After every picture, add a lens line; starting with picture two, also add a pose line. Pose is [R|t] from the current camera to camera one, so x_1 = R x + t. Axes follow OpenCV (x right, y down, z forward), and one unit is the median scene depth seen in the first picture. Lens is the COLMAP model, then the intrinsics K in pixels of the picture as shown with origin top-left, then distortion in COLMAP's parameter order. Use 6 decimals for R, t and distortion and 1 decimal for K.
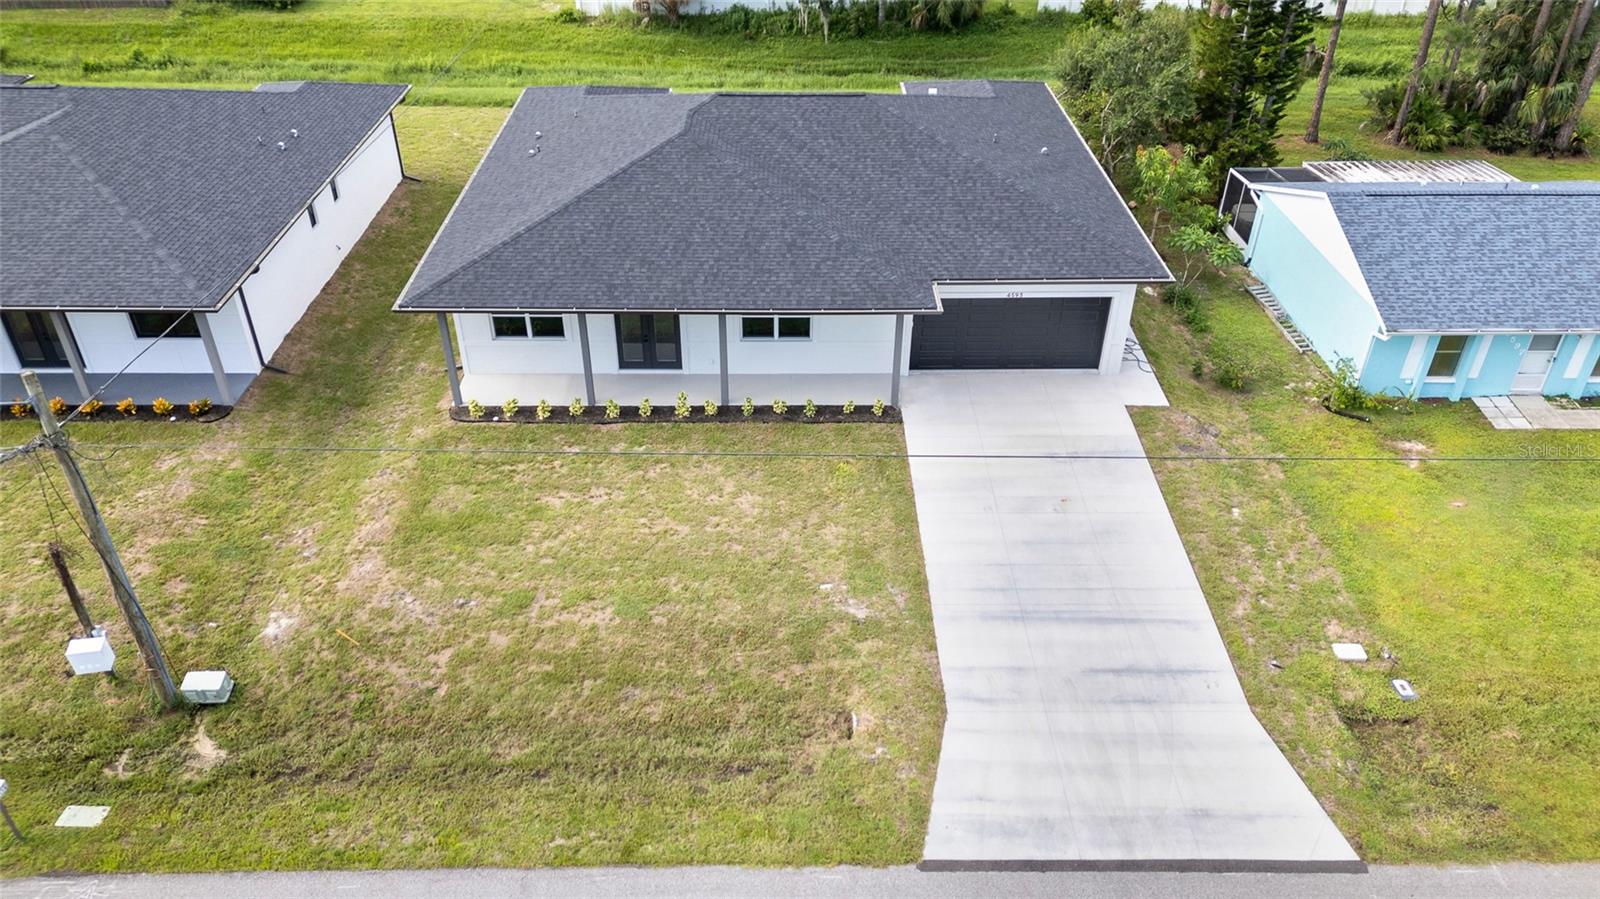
lens RADIAL K [[1135.4, 0, 800.1], [0, 1135.4, 441.9], [0, 0, 1]] dist [0.064891, -0.066781]
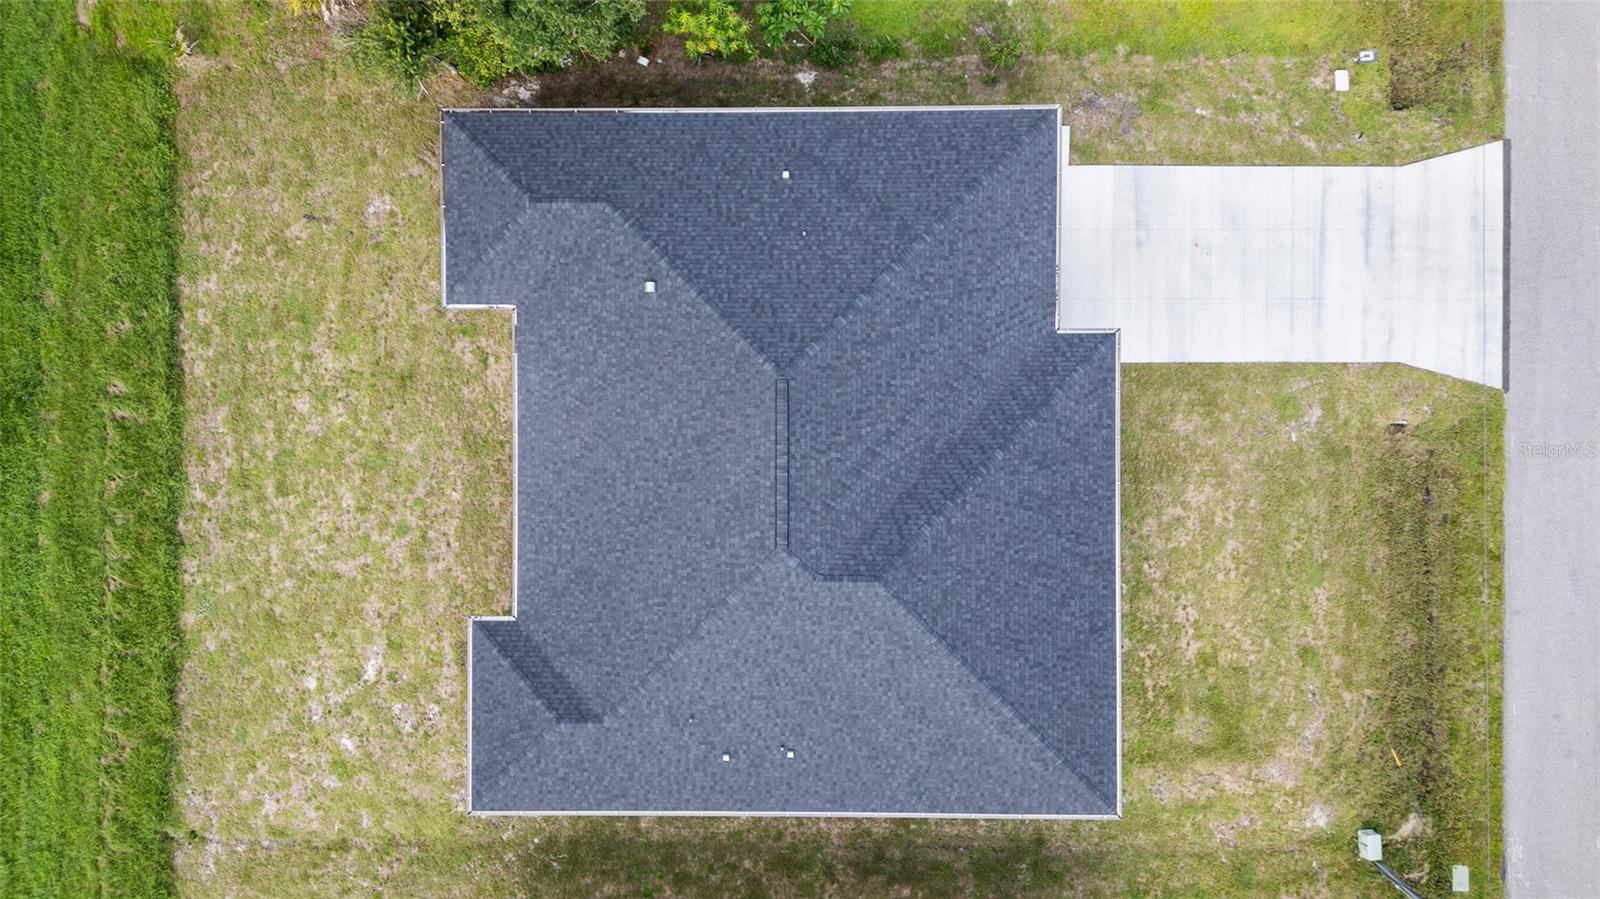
lens RADIAL K [[1135.4, 0, 800.1], [0, 1135.4, 441.9], [0, 0, 1]] dist [0.064891, -0.066781]
pose [[0.014780, -0.999858, -0.008085, 0.020793], [0.577159, 0.001929, 0.816630, -1.436361], [-0.816498, -0.016736, 0.577105, 0.723651]]
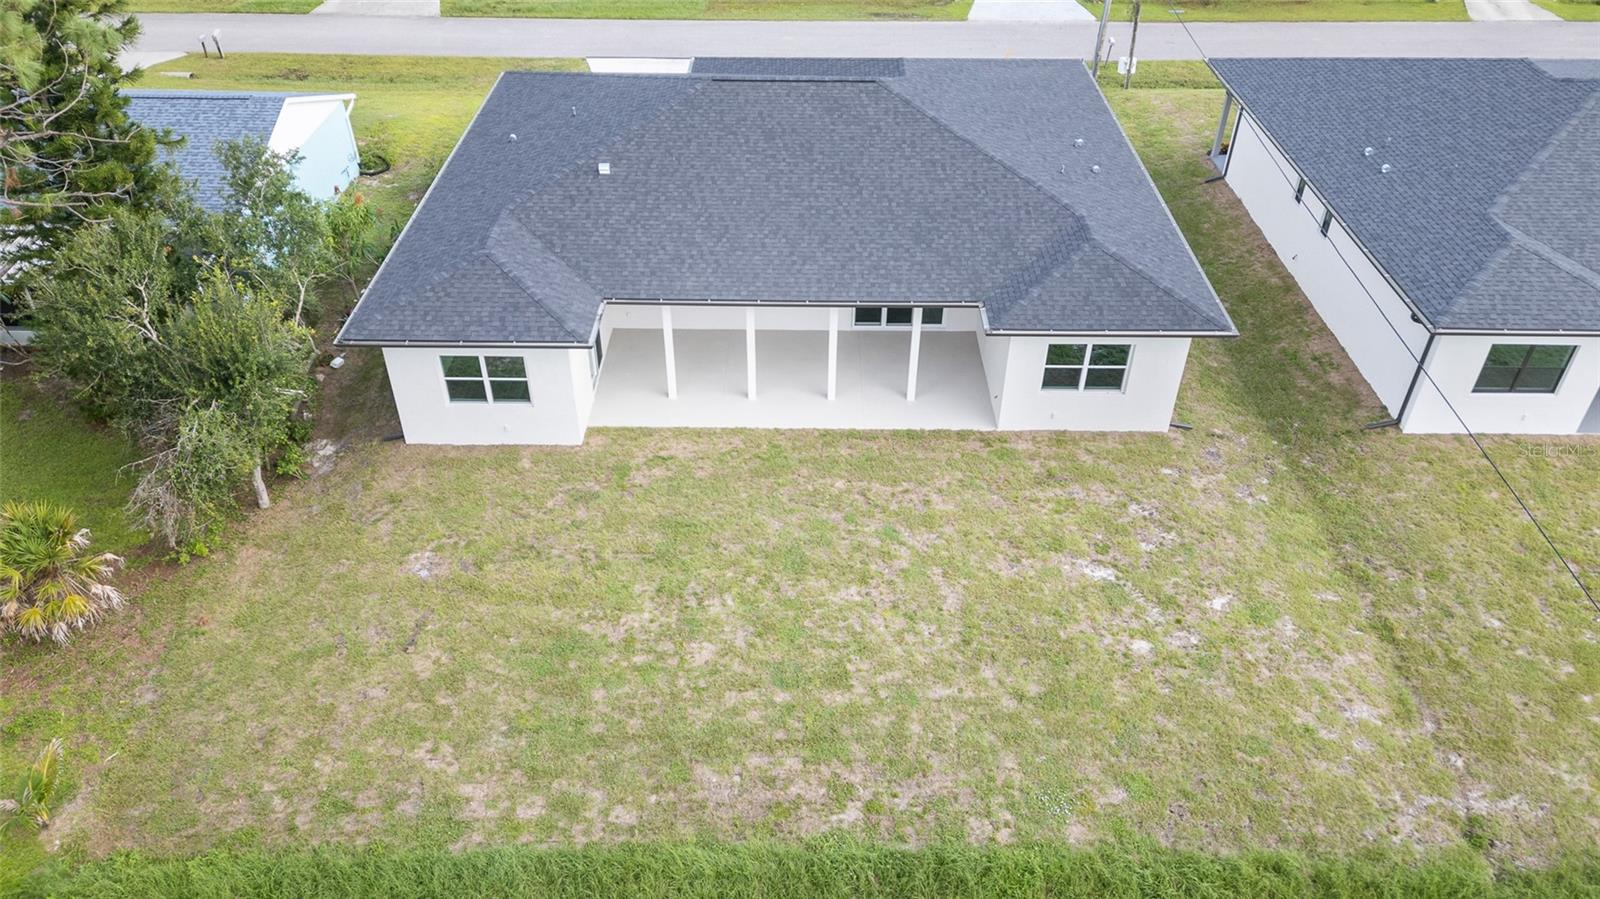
lens RADIAL K [[1135.4, 0, 800.1], [0, 1135.4, 441.9], [0, 0, 1]] dist [0.064891, -0.066781]
pose [[-0.999761, -0.018529, 0.011612, -0.040010], [0.005073, 0.319996, 0.947405, -1.536500], [-0.021271, 0.947238, -0.319825, 2.239470]]
